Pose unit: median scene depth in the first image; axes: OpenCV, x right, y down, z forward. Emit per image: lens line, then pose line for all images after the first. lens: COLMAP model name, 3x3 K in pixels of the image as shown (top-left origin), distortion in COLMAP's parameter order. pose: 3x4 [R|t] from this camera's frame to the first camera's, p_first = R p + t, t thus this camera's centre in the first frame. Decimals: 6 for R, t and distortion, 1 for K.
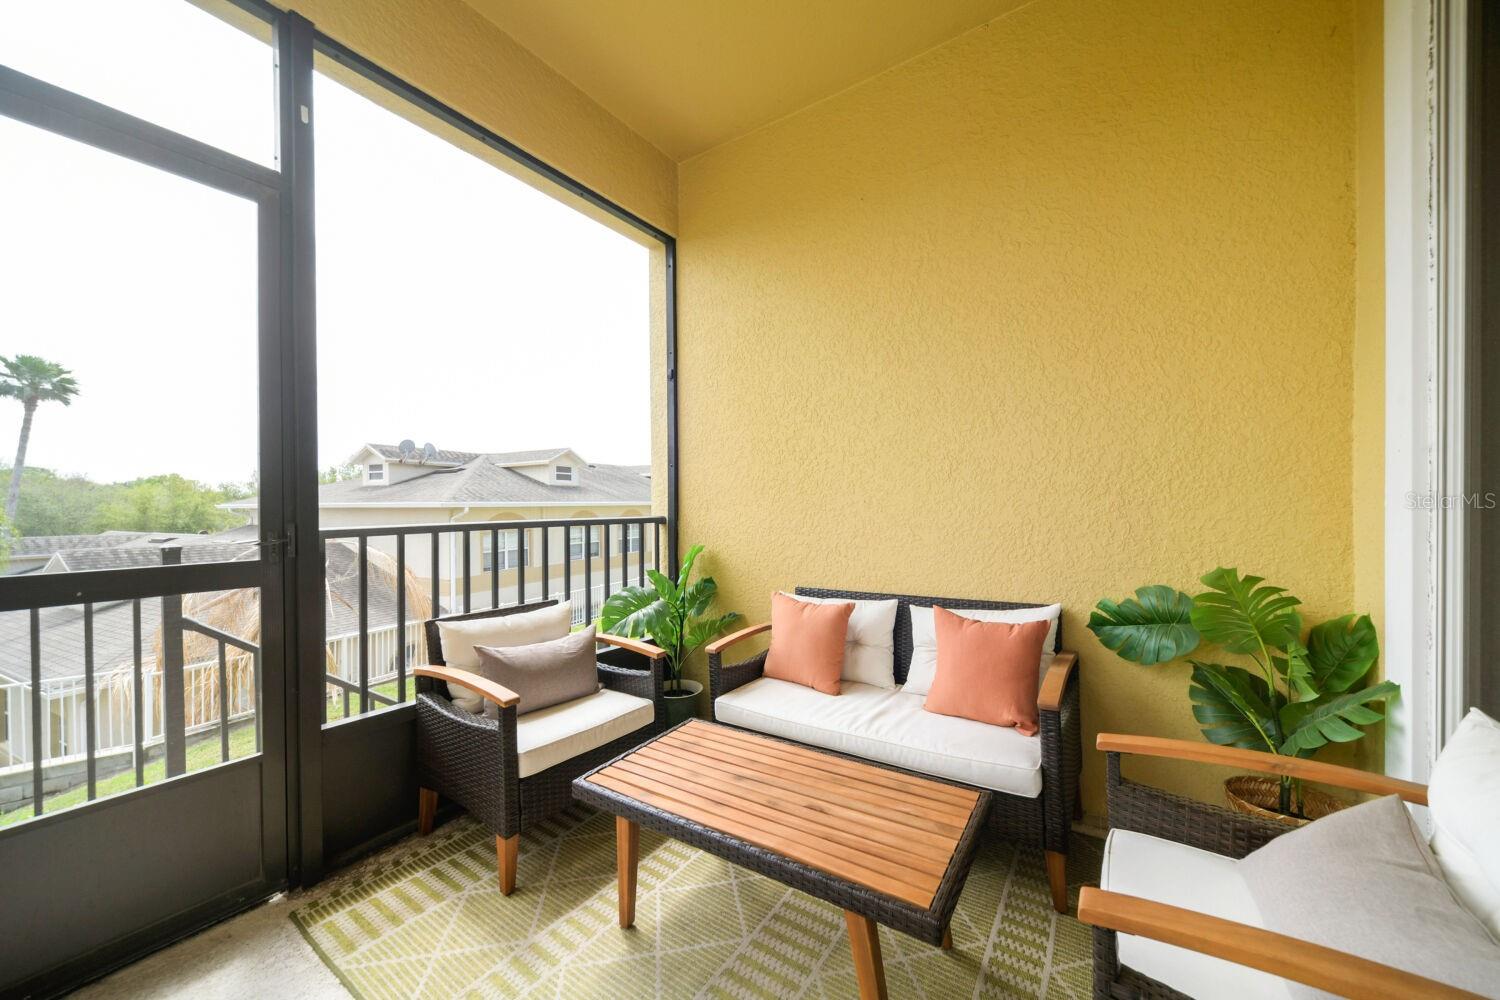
lens RADIAL K [[548.1, 0, 758.9], [0, 548.1, 507.6], [0, 0, 1]] dist [-0.001683, -0.000022]
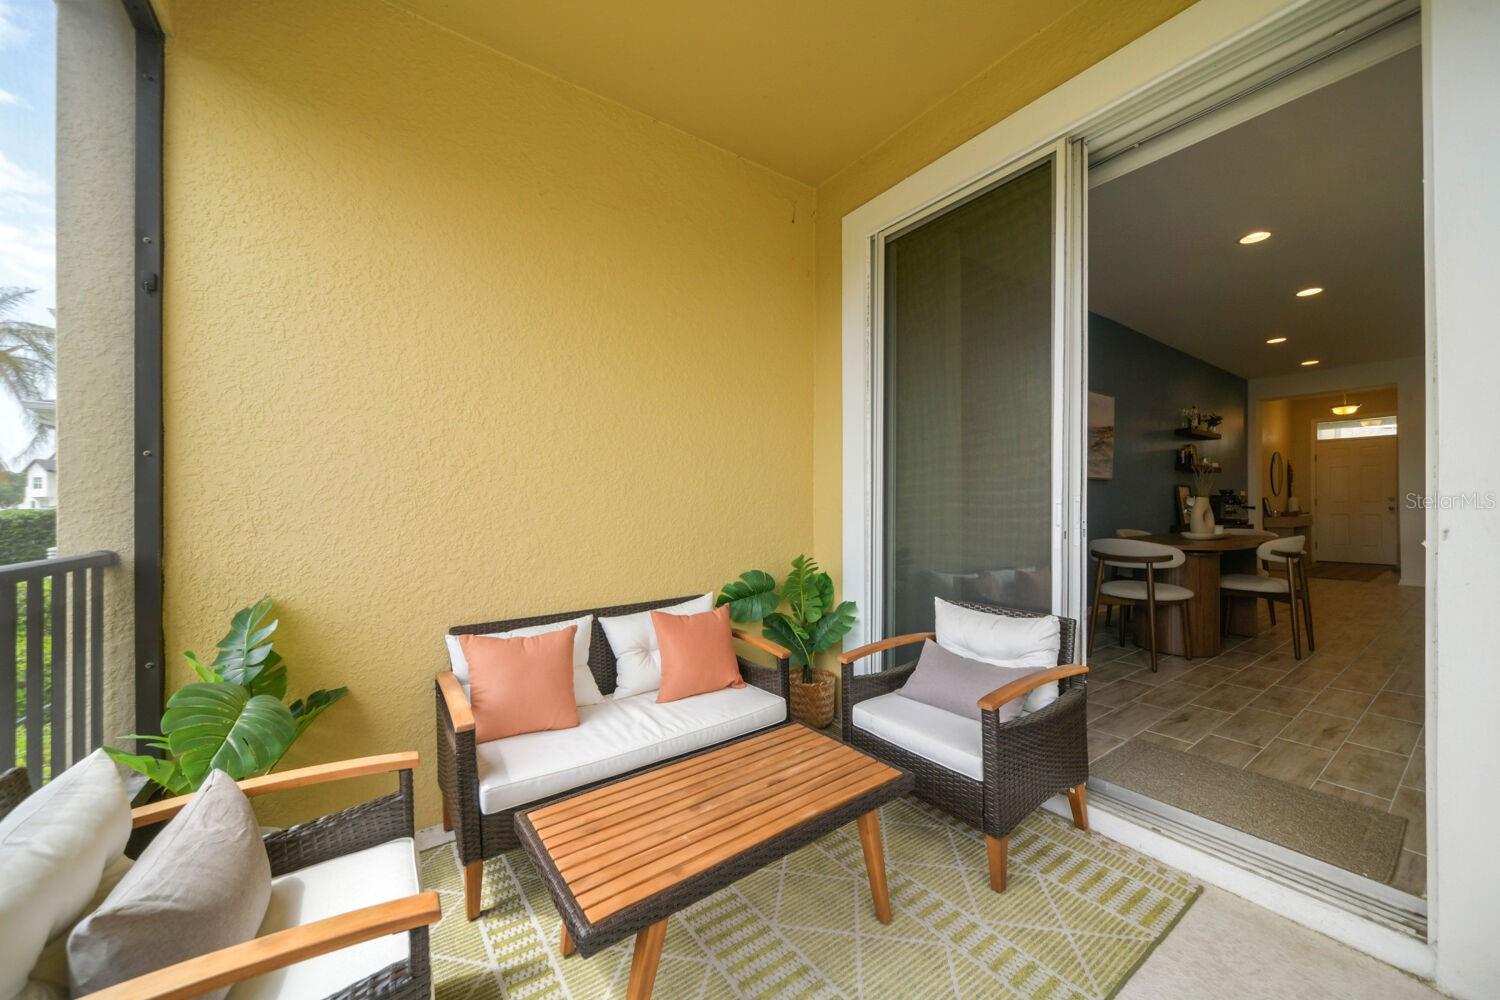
lens RADIAL K [[548.1, 0, 759.9], [0, 548.1, 502.8], [0, 0, 1]] dist [-0.001683, -0.000022]
pose [[0.348105, 0.010363, 0.937398, -0.728880], [0.006442, 0.999889, -0.013446, -0.029677], [-0.937434, 0.010719, 0.347999, 0.431900]]
